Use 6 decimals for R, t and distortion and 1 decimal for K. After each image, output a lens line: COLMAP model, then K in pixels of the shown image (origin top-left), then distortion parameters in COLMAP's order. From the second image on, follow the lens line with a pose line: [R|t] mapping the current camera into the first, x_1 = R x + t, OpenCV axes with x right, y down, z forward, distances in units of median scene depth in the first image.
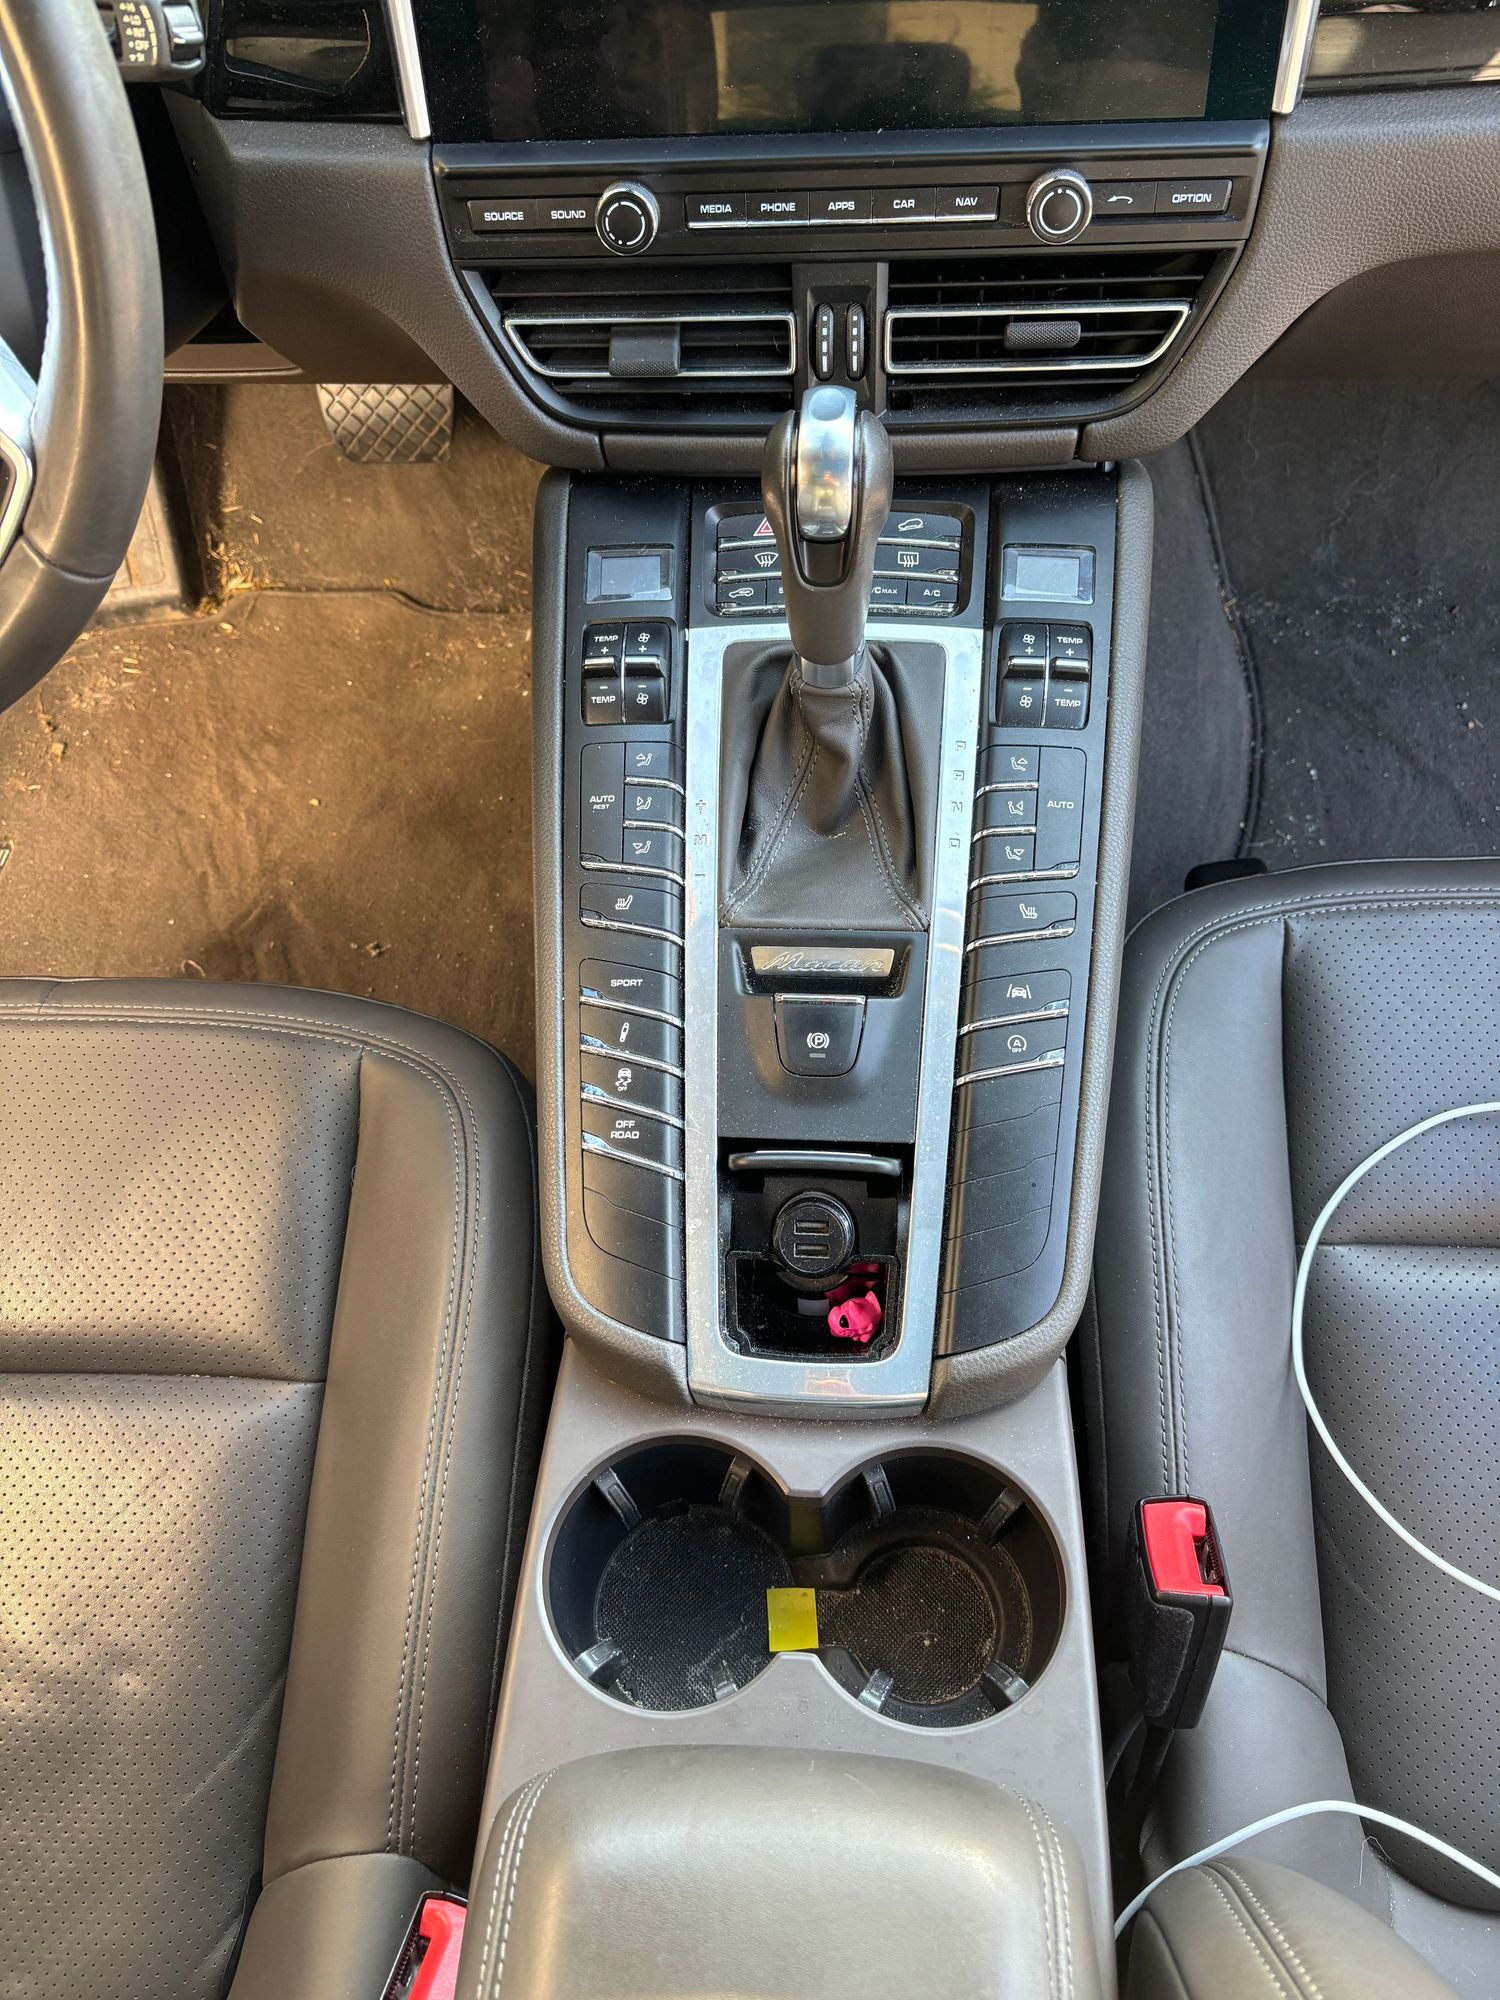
lens RADIAL K [[1517.6, 0, 742.7], [0, 1517.6, 998.4], [0, 0, 1]] dist [0.004817, 0.000180]
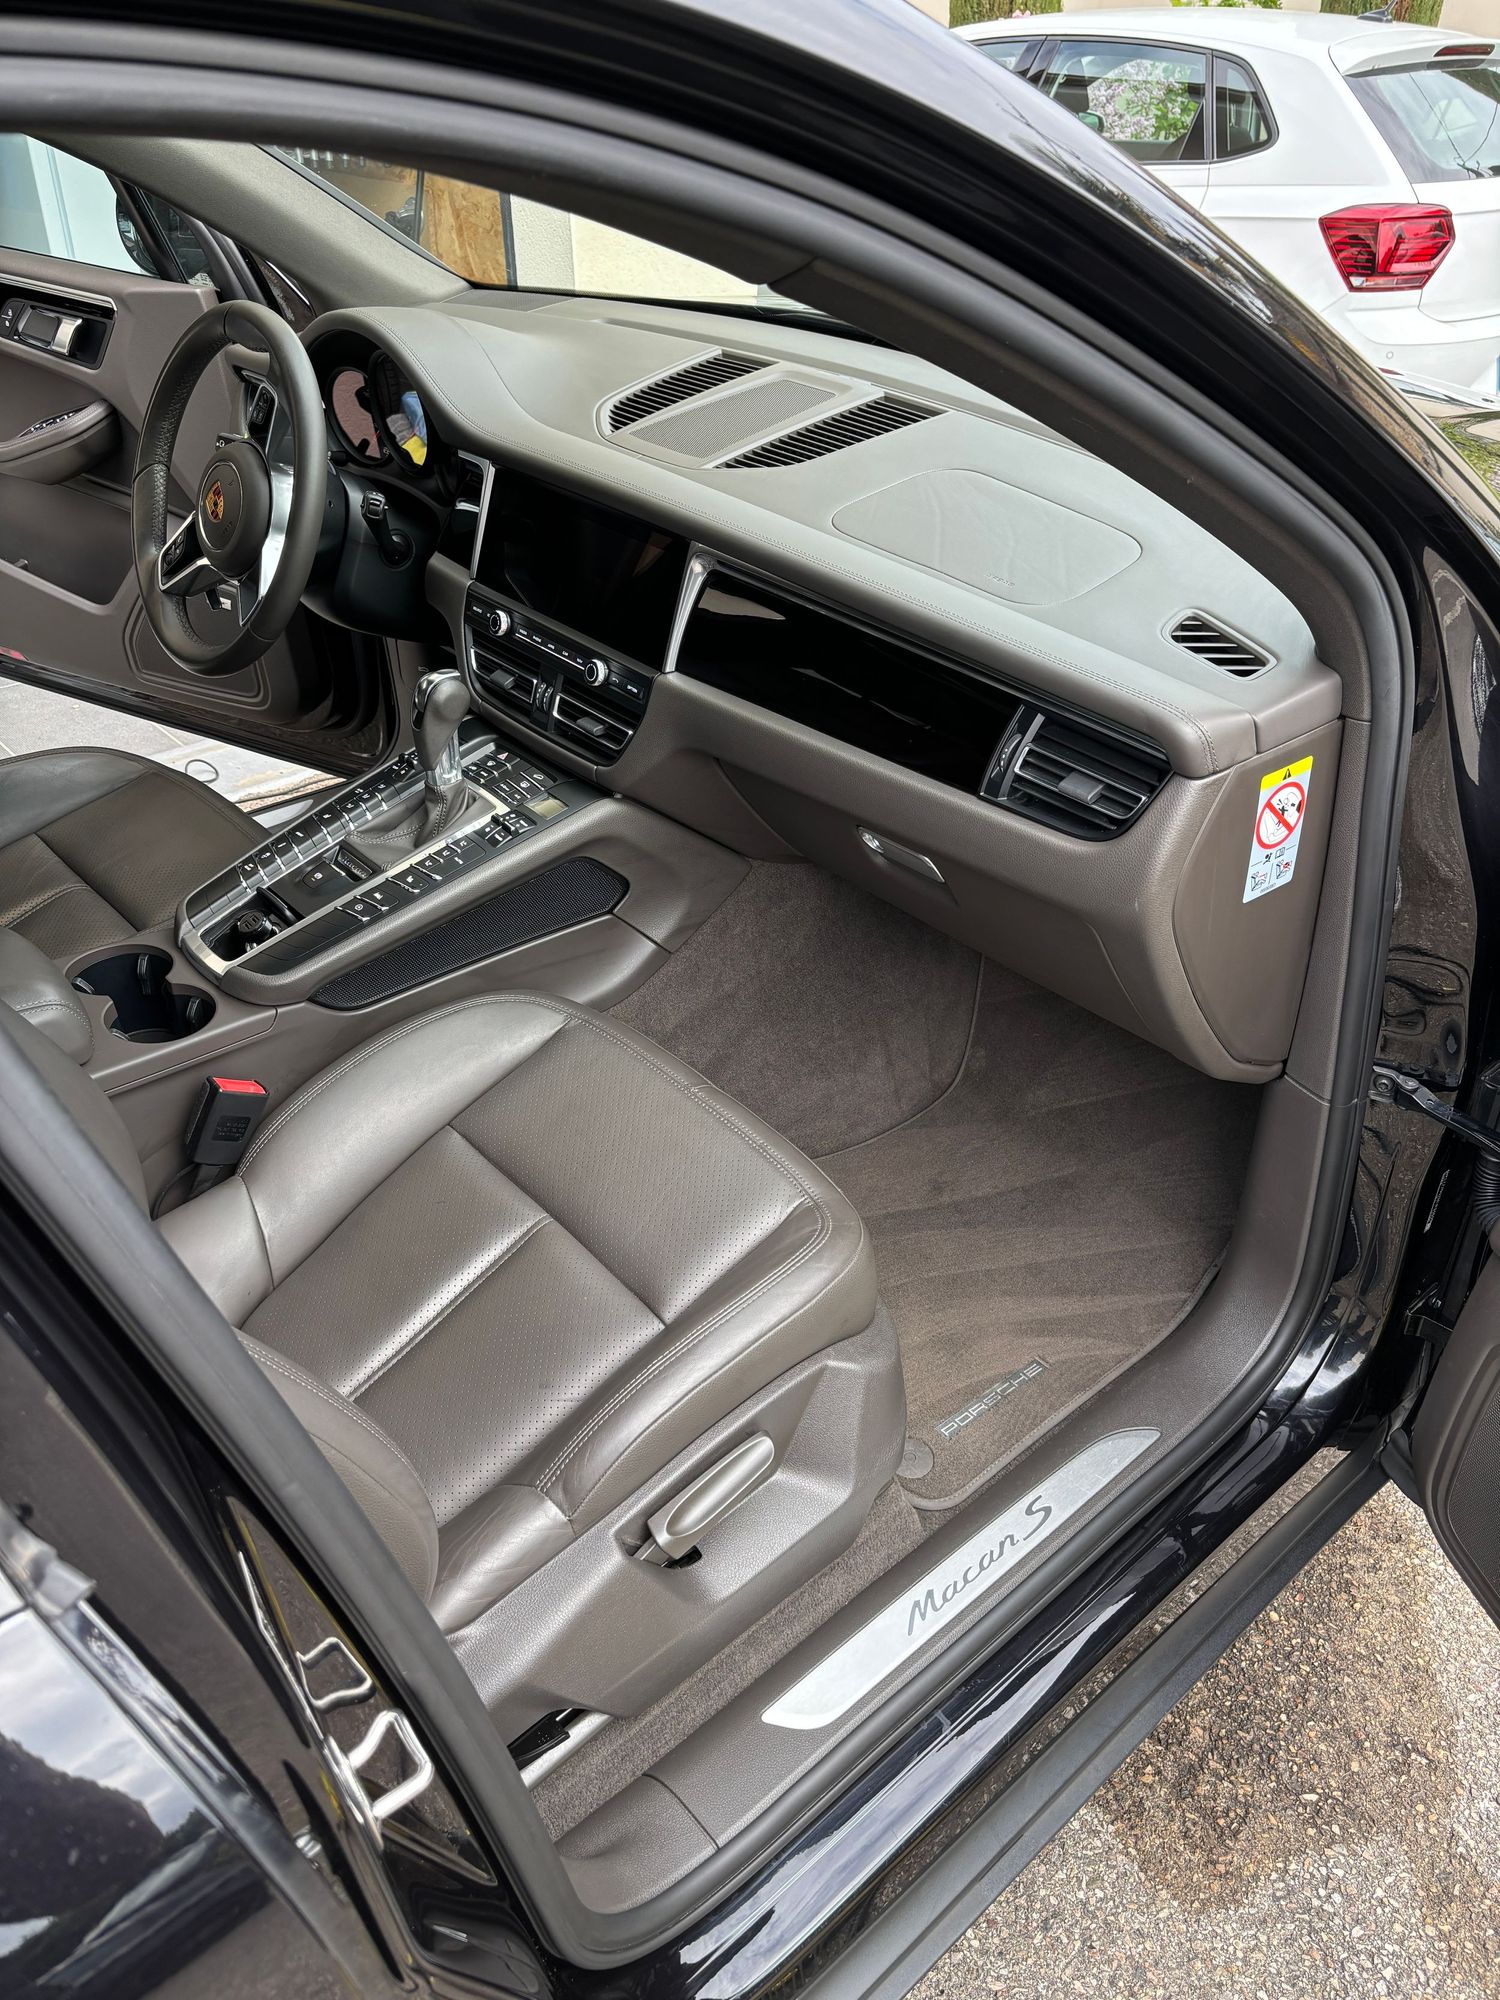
lens RADIAL K [[1578.7, 0, 790.4], [0, 1578.7, 1017.8], [0, 0, 1]] dist [0.030977, -0.004505]
pose [[0.695556, 0.463119, -0.549293, 2.014064], [-0.649989, 0.731367, -0.206436, 0.222537], [0.306130, 0.500622, 0.809729, -0.704148]]
